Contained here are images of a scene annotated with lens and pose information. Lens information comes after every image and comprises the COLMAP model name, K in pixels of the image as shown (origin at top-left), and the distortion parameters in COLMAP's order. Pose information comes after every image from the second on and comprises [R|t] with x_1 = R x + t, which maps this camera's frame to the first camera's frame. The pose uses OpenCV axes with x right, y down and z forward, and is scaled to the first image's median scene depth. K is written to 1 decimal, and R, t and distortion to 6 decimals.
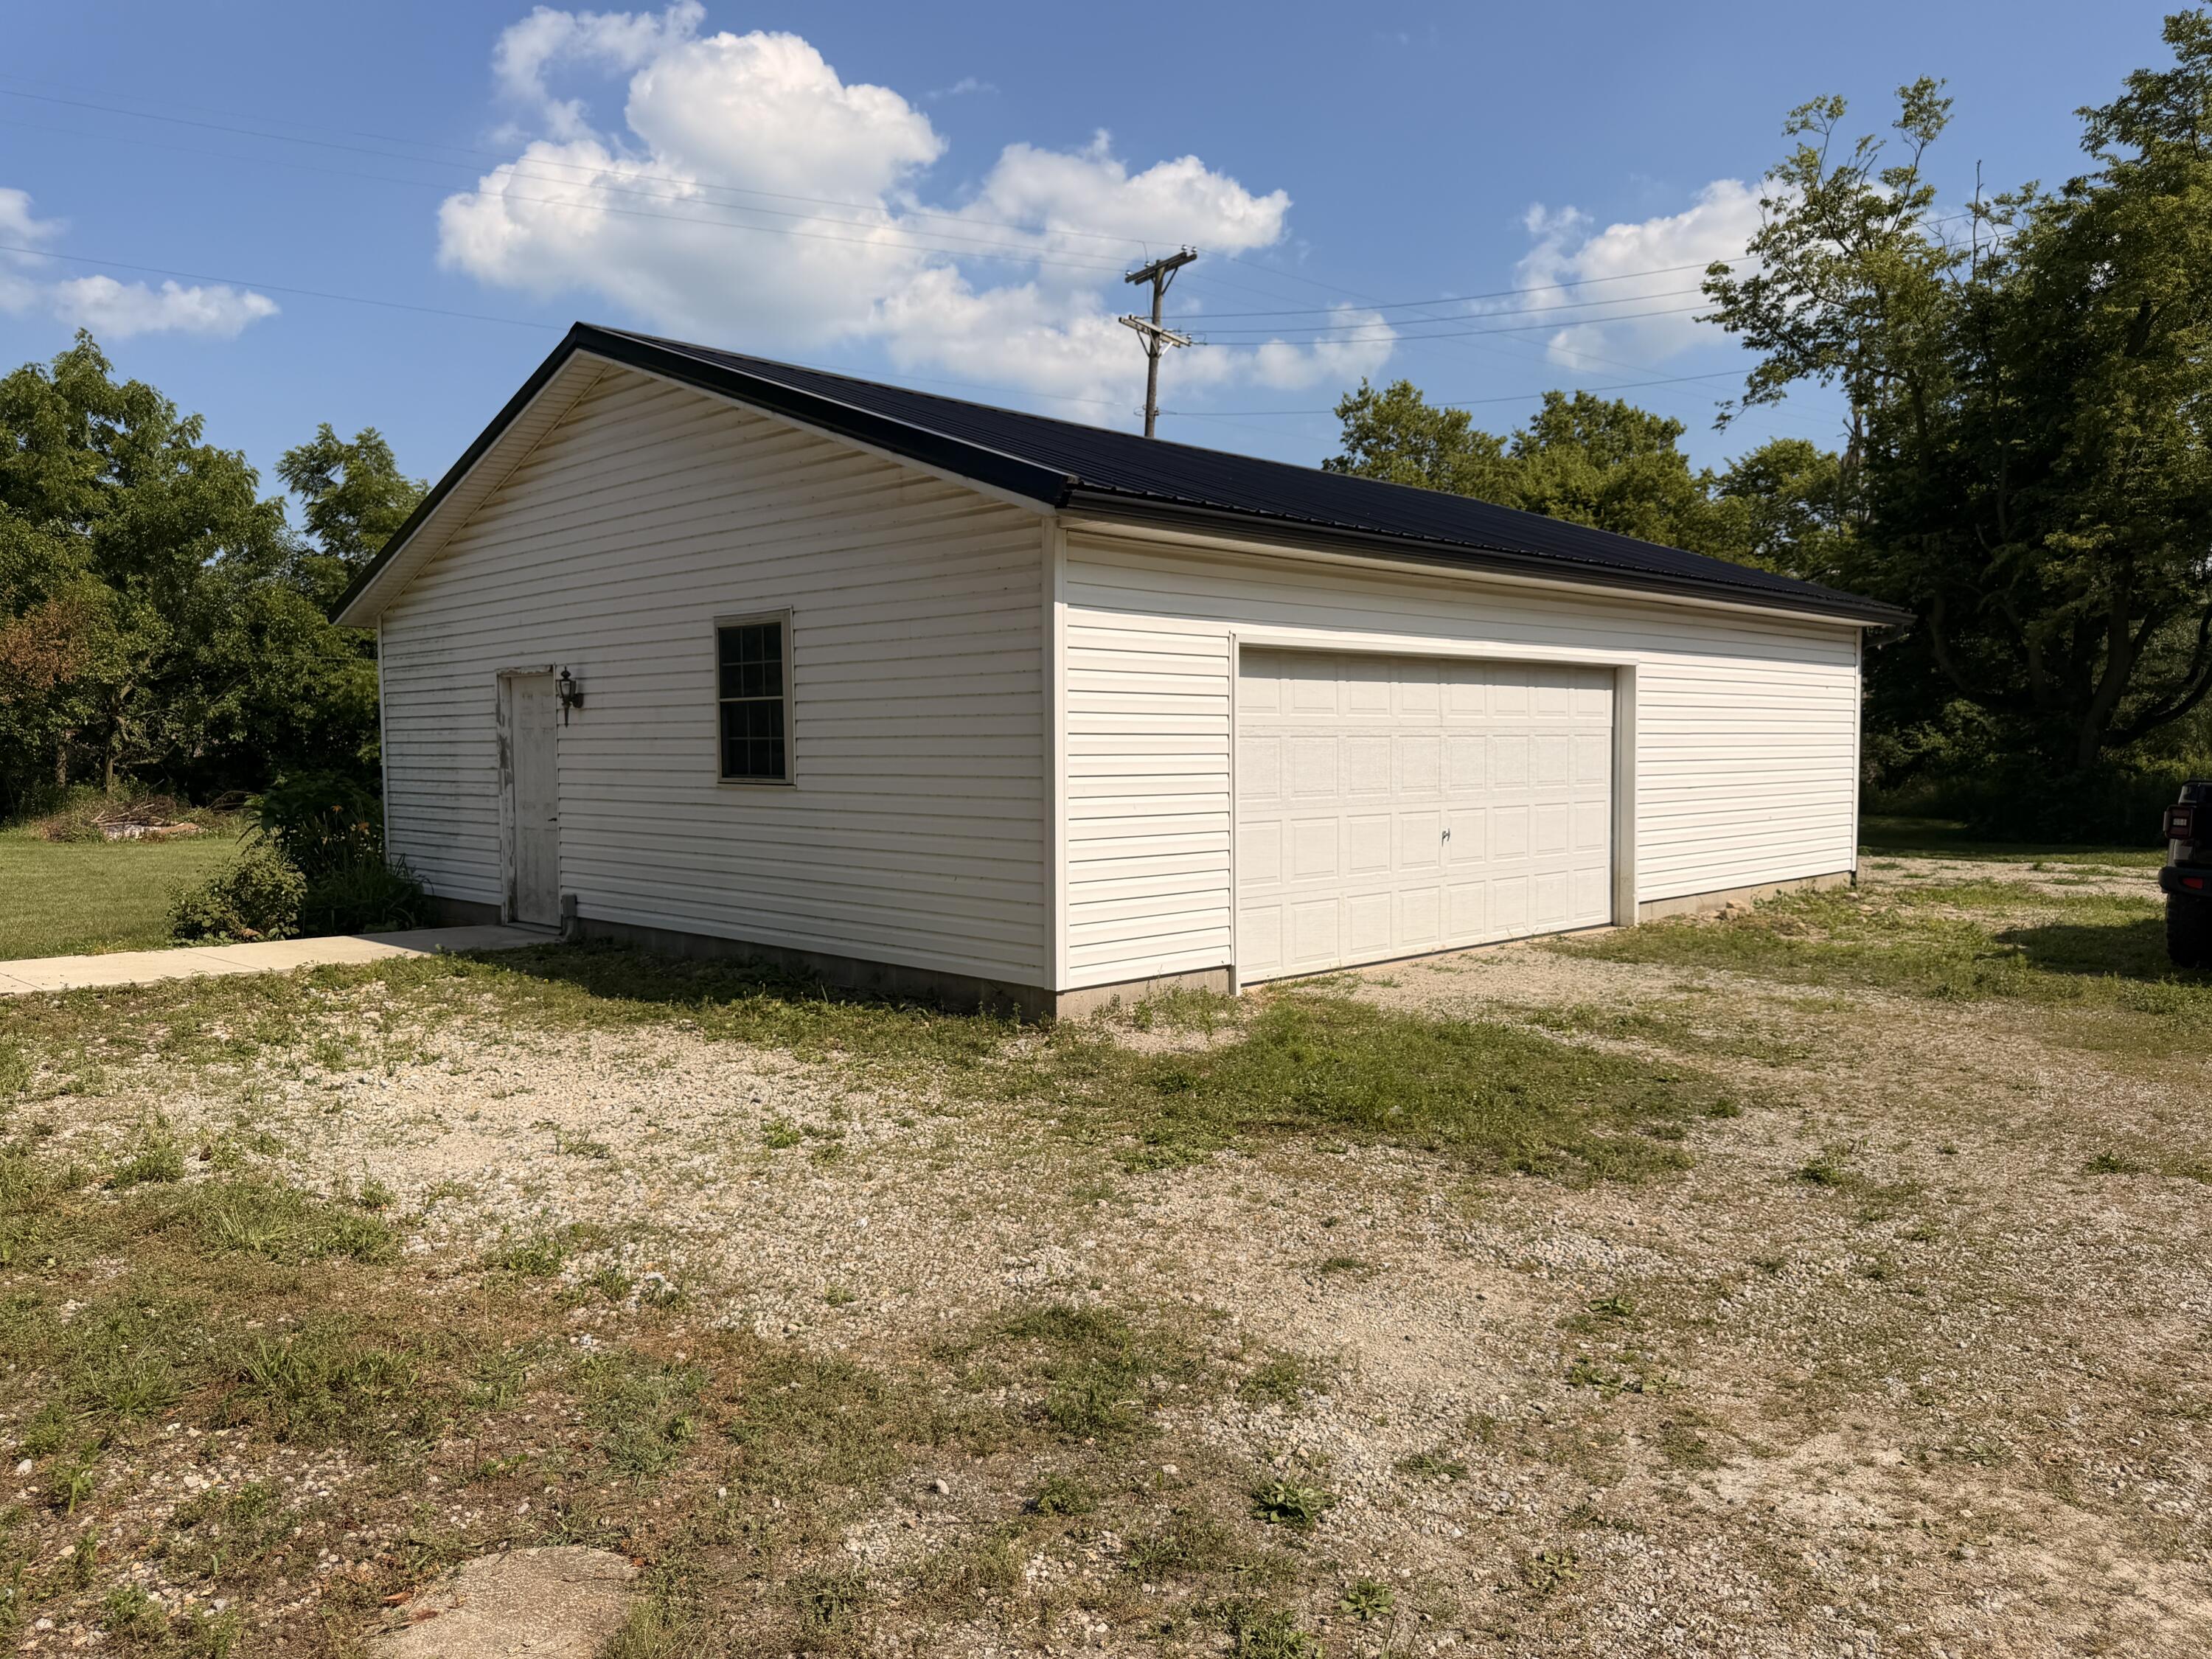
lens RADIAL K [[1569.4, 0, 1106.0], [0, 1569.4, 829.5], [0, 0, 1]] dist [0.152302, -0.255152]
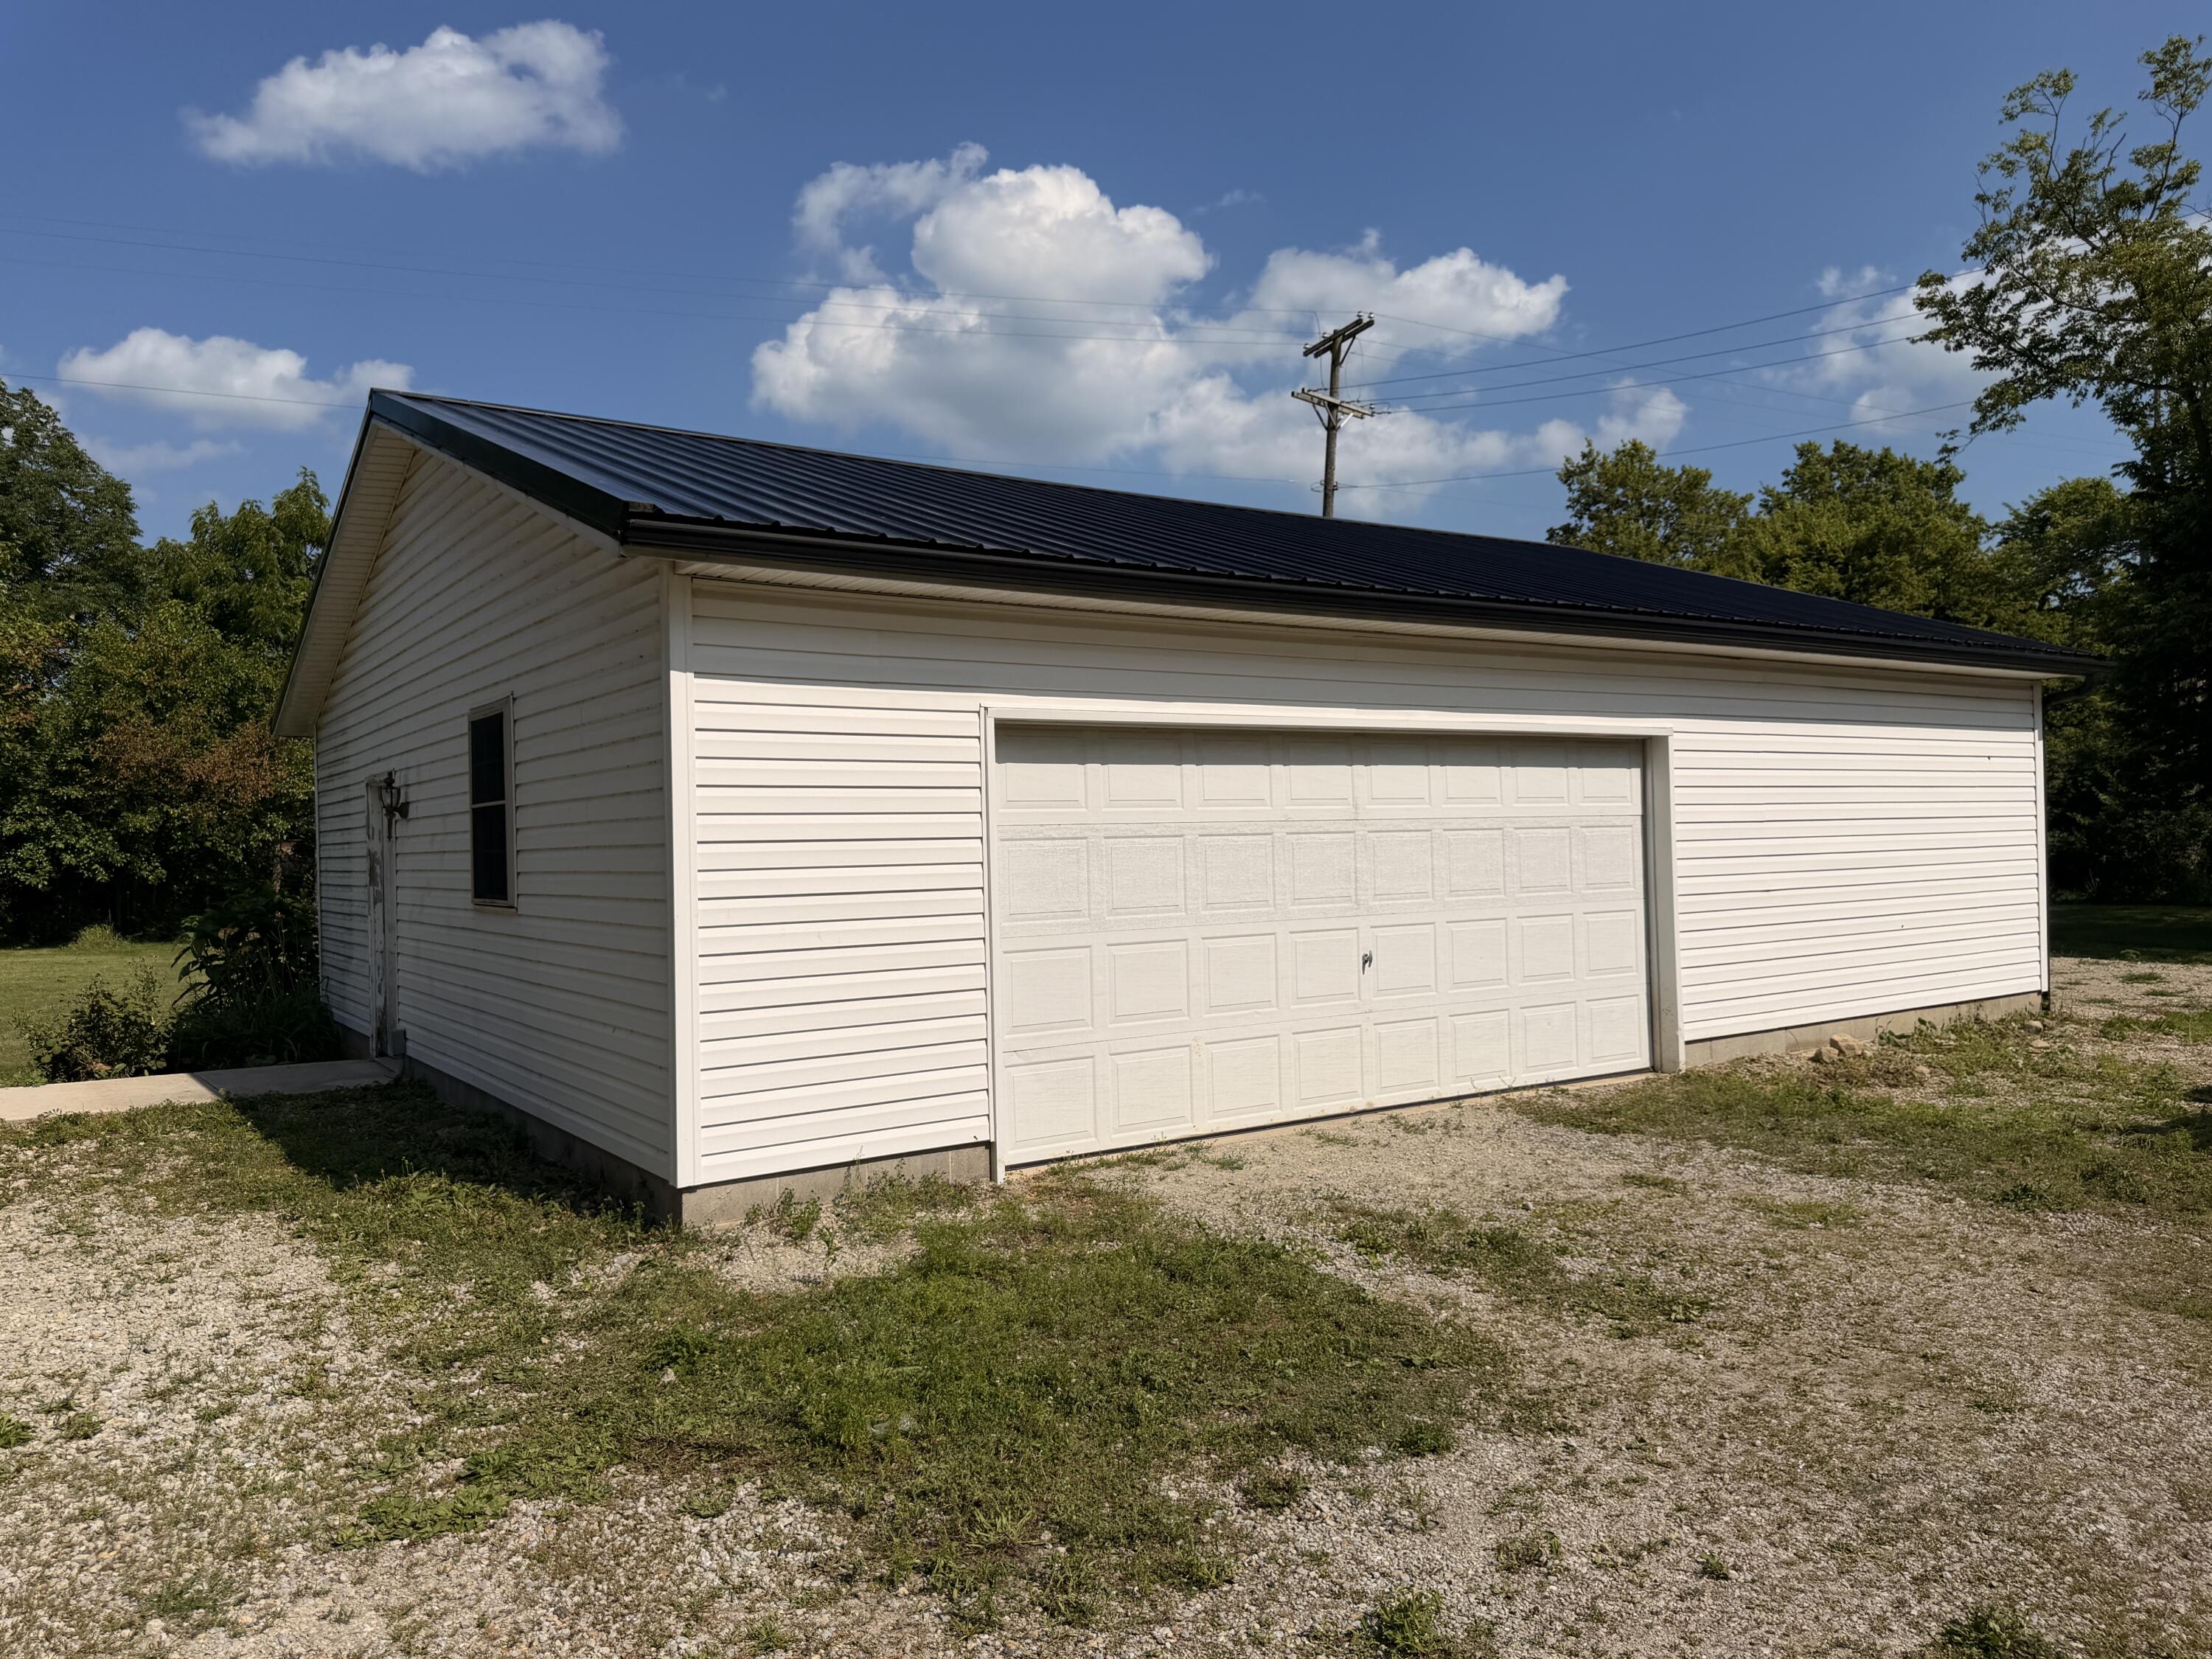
lens RADIAL K [[1567.3, 0, 1106.0], [0, 1567.3, 829.5], [0, 0, 1]] dist [0.094031, -0.117553]
pose [[0.982711, -0.018979, -0.184173, 0.093363], [0.008110, 0.998190, -0.059591, -0.006101], [0.184970, 0.057067, 0.981086, 0.087415]]
